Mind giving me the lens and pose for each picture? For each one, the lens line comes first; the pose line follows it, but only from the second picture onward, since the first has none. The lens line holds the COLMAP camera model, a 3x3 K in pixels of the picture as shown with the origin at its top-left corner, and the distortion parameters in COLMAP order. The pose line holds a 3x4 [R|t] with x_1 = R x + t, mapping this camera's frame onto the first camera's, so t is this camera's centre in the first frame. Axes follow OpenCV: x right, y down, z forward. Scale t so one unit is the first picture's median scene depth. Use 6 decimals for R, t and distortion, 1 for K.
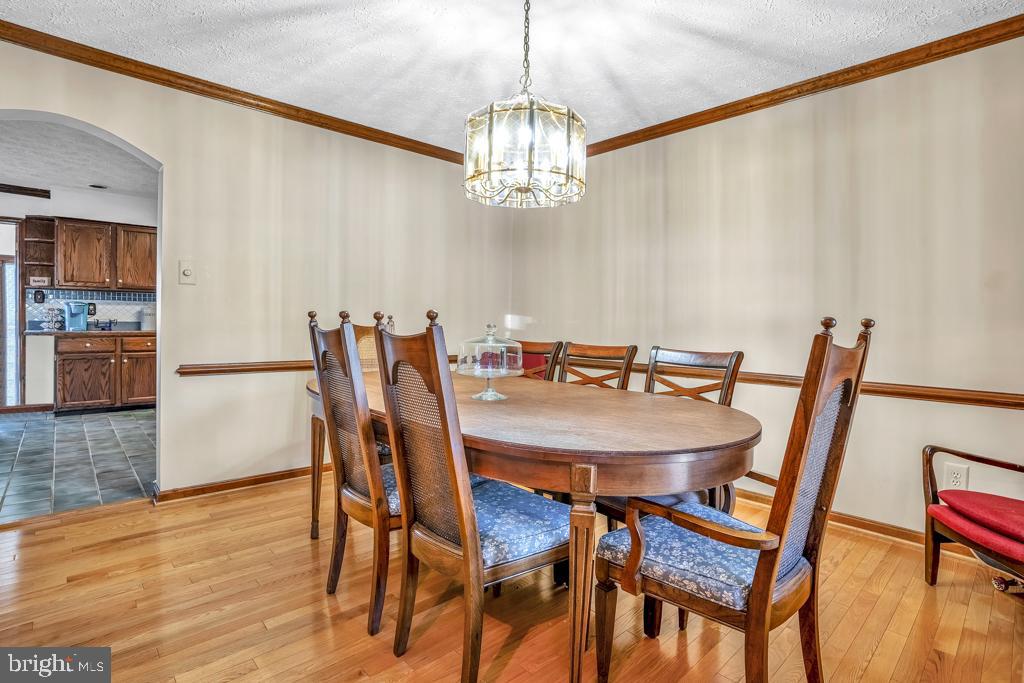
lens RADIAL K [[504.6, 0, 512.3], [0, 504.6, 321.1], [0, 0, 1]] dist [-0.061215, 0.021985]
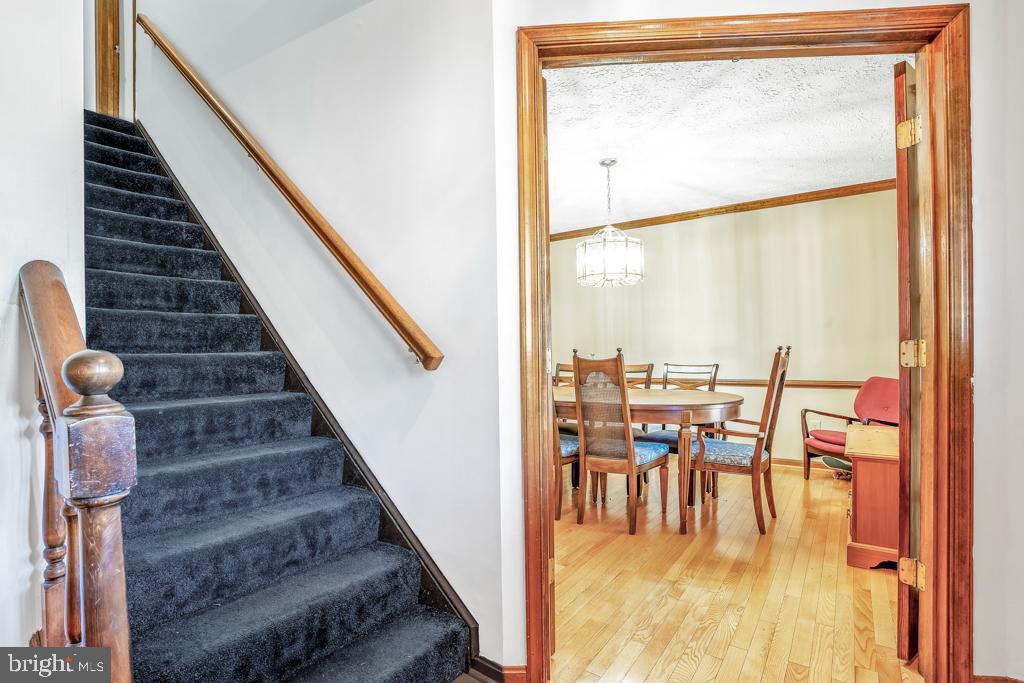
lens RADIAL K [[491.7, 0, 507.1], [0, 491.7, 349.8], [0, 0, 1]] dist [-0.075694, 0.025814]
pose [[0.979774, -0.028119, 0.198124, -0.692522], [0.028945, 0.999580, -0.001276, -0.014140], [-0.198005, 0.006985, 0.980176, -0.657288]]
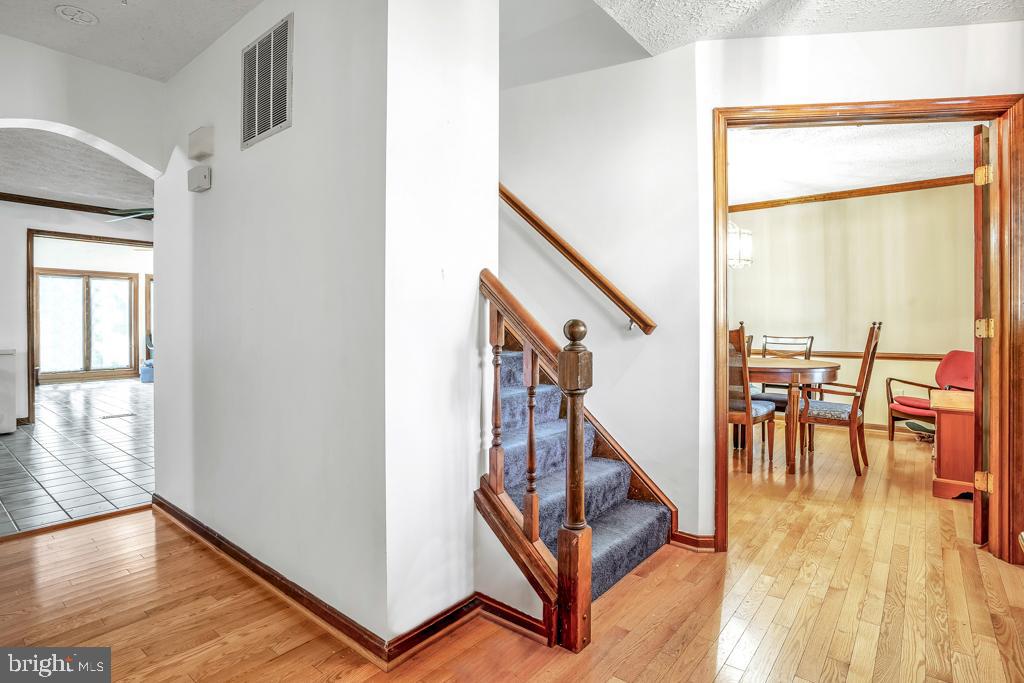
lens RADIAL K [[522.6, 0, 516.4], [0, 522.6, 318.4], [0, 0, 1]] dist [-0.064803, 0.024433]
pose [[0.989427, -0.013962, 0.144360, -1.159941], [0.015563, 0.999829, -0.009972, -0.018321], [-0.144196, 0.012113, 0.989475, -1.054264]]
